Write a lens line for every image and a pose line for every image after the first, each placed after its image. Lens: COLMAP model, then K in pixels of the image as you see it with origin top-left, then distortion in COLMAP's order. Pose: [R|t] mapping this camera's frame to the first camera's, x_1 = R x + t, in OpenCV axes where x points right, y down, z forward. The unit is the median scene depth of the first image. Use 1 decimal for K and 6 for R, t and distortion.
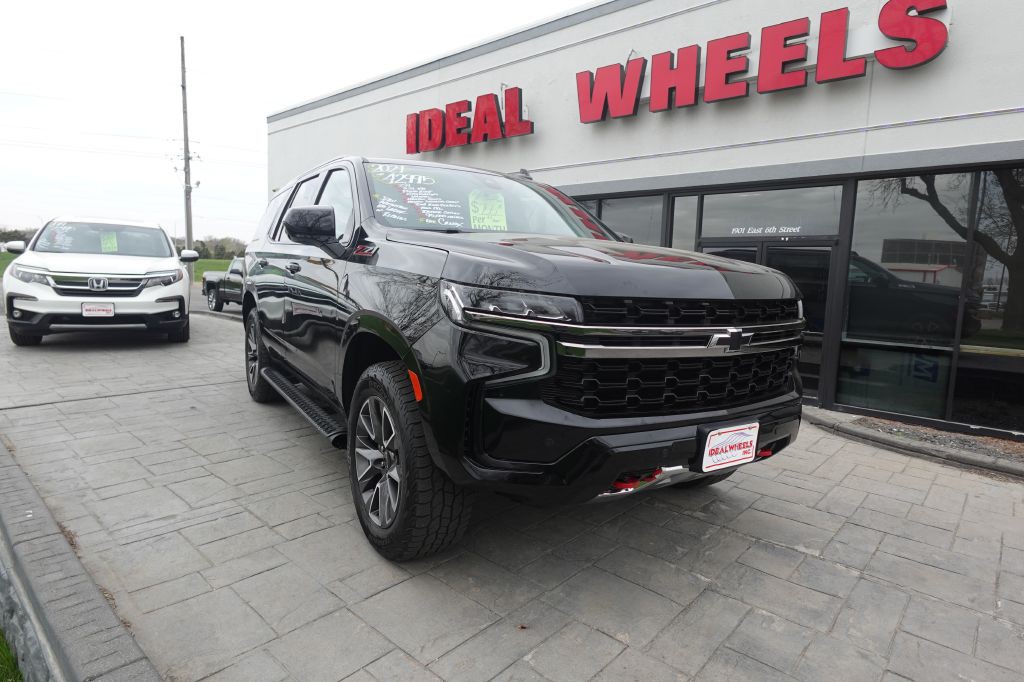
lens RADIAL K [[580.2, 0, 512.4], [0, 580.2, 337.4], [0, 0, 1]] dist [0.001424, -0.001310]
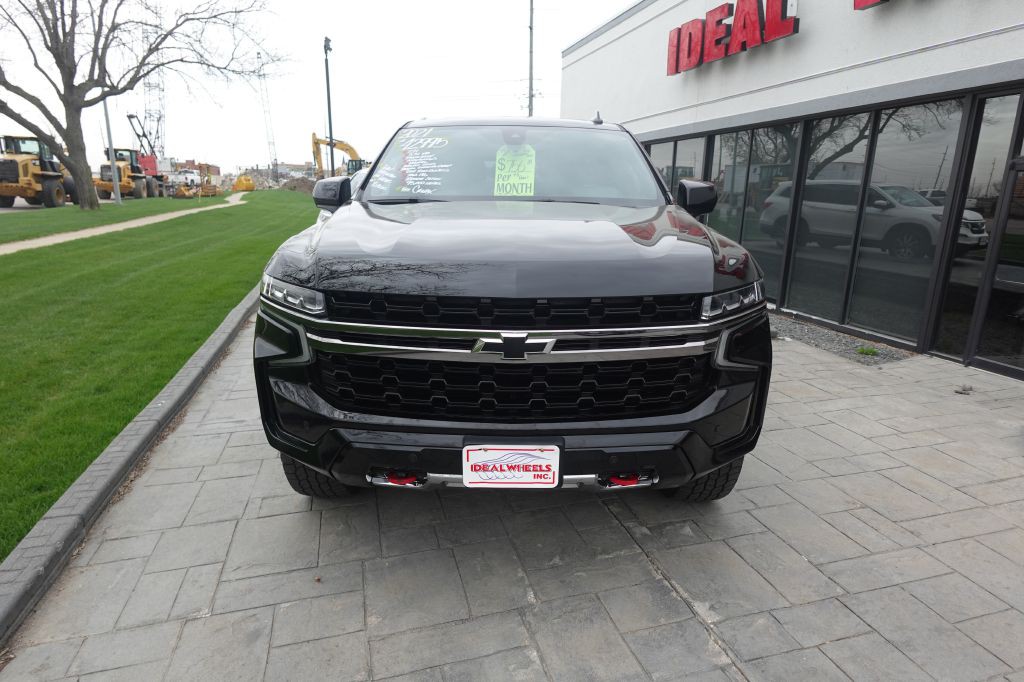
lens RADIAL K [[580.2, 0, 512.4], [0, 580.2, 337.4], [0, 0, 1]] dist [0.001424, -0.001310]
pose [[0.841246, 0.106576, -0.530043, 0.610970], [-0.037861, 0.989584, 0.138886, -0.092811], [0.539324, -0.096770, 0.836519, 0.216571]]
